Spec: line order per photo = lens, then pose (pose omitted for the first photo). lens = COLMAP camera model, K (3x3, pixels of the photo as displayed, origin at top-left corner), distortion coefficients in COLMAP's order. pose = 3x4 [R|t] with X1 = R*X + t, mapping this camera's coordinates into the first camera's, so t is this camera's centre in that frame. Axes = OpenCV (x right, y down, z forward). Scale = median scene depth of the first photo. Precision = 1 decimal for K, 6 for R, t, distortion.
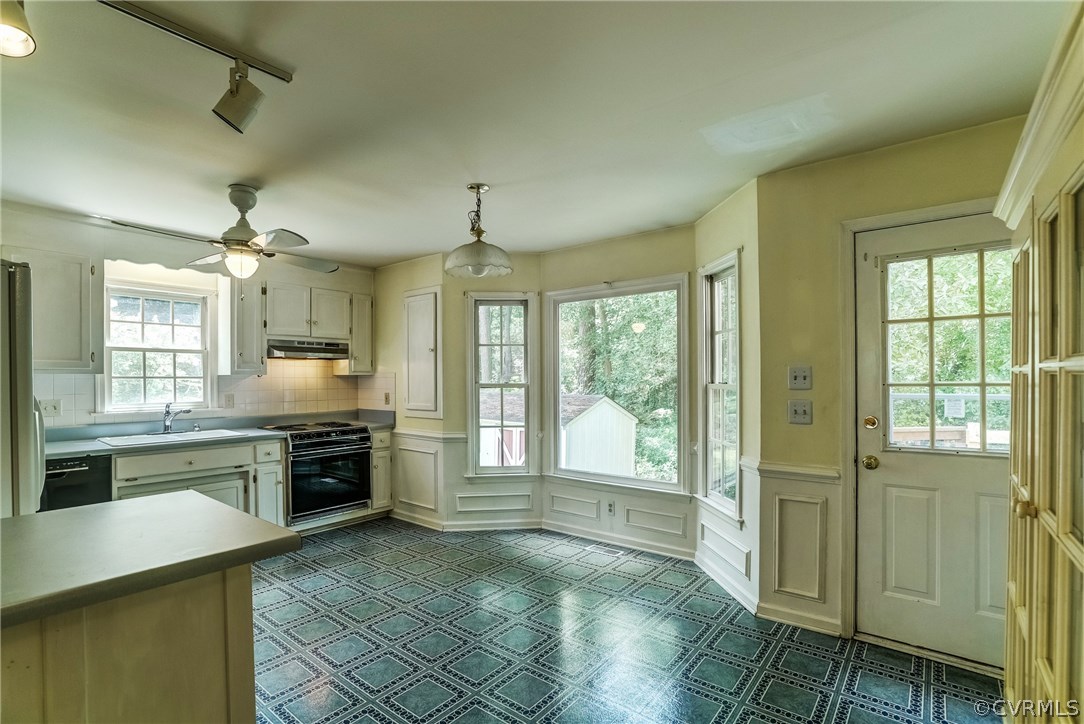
lens RADIAL K [[519.0, 0, 544.9], [0, 519.0, 380.7], [0, 0, 1]] dist [-0.022265, 0.000300]
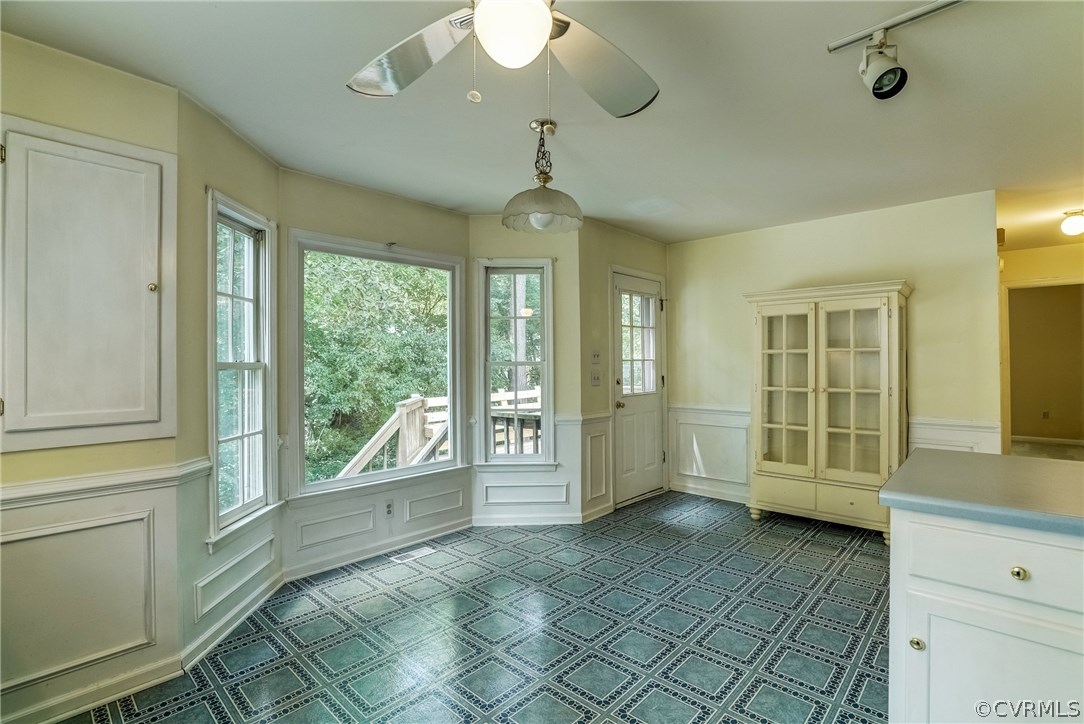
lens RADIAL K [[502.1, 0, 548.1], [0, 502.1, 364.0], [0, 0, 1]] dist [-0.045225, 0.016086]
pose [[0.075272, 0.002790, 0.997159, -0.743253], [0.013052, 0.999908, -0.003783, 0.015746], [-0.997078, 0.013299, 0.075228, 0.752450]]
